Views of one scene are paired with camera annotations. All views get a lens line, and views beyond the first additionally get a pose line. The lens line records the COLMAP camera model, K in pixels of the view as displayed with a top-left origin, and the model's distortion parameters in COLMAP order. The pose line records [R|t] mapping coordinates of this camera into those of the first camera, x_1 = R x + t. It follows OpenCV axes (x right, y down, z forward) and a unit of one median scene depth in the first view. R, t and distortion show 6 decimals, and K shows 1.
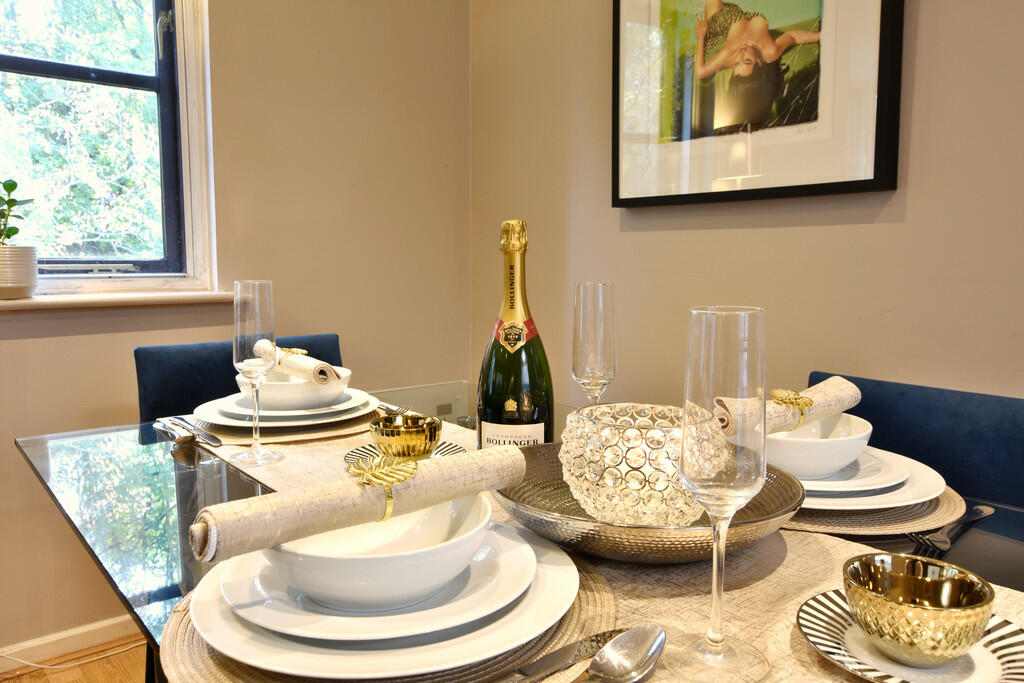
lens RADIAL K [[759.4, 0, 510.8], [0, 759.4, 338.2], [0, 0, 1]] dist [0.006904, 0.005480]
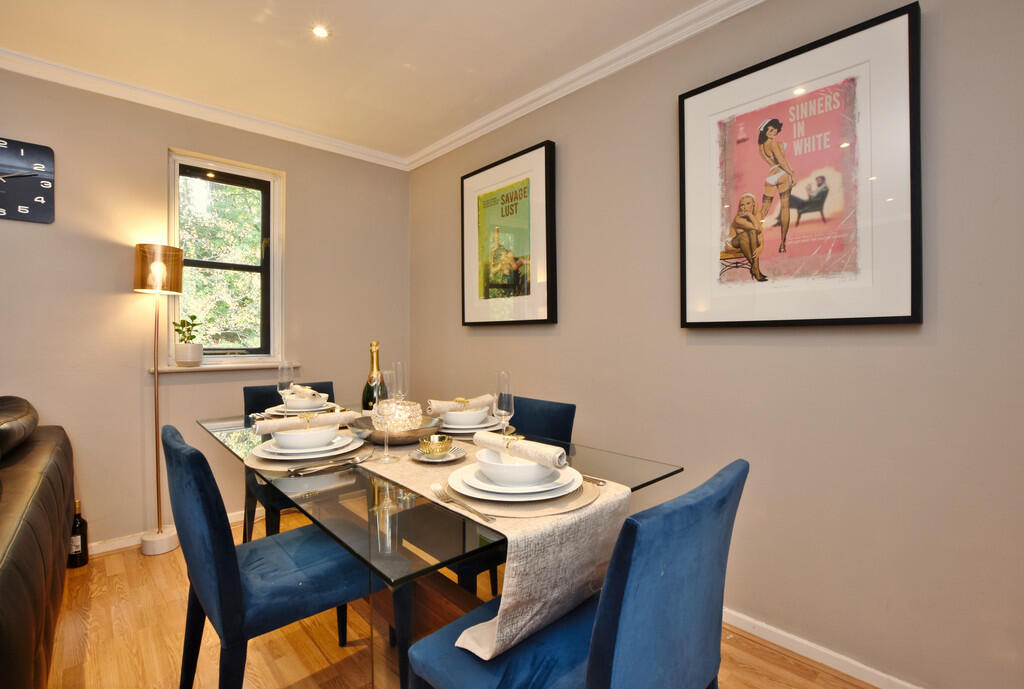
lens RADIAL K [[464.2, 0, 512.8], [0, 464.2, 348.5], [0, 0, 1]] dist [-0.023752, -0.000500]
pose [[0.998252, 0.002528, 0.059050, 0.243433], [0.002463, 0.996437, -0.084302, 0.014717], [-0.059053, 0.084300, 0.994689, -0.460010]]
